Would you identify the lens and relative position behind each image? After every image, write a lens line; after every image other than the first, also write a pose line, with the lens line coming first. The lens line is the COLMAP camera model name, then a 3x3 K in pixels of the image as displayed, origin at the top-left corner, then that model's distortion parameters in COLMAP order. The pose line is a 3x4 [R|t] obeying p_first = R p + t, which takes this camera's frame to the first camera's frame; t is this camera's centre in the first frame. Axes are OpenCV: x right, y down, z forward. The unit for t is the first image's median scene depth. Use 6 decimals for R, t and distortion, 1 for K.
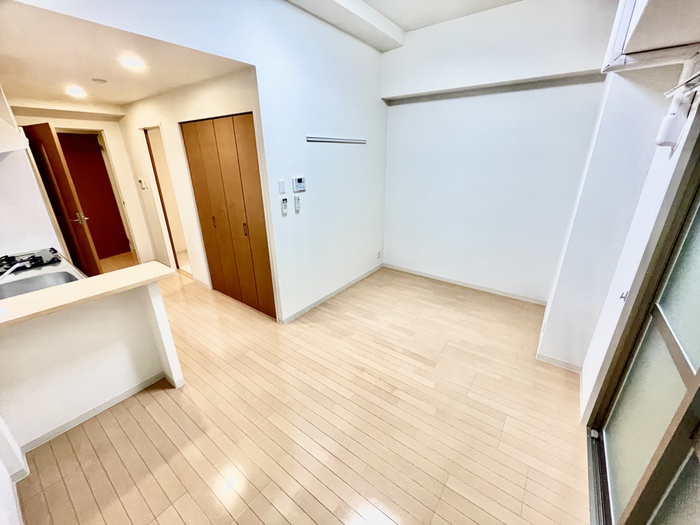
lens RADIAL K [[281.1, 0, 352.3], [0, 281.1, 259.8], [0, 0, 1]] dist [-0.000104, 0.000078]
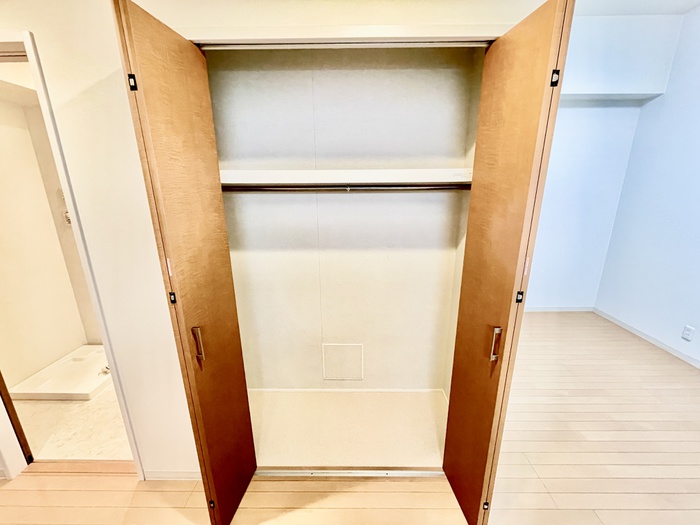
lens RADIAL K [[284.3, 0, 351.7], [0, 284.3, 261.1], [0, 0, 1]] dist [-0.001725, -0.000079]
pose [[0.810553, -0.153757, 0.565122, -0.714815], [0.205414, 0.978261, -0.028462, -0.200827], [-0.548460, 0.139153, 0.824517, 0.702027]]
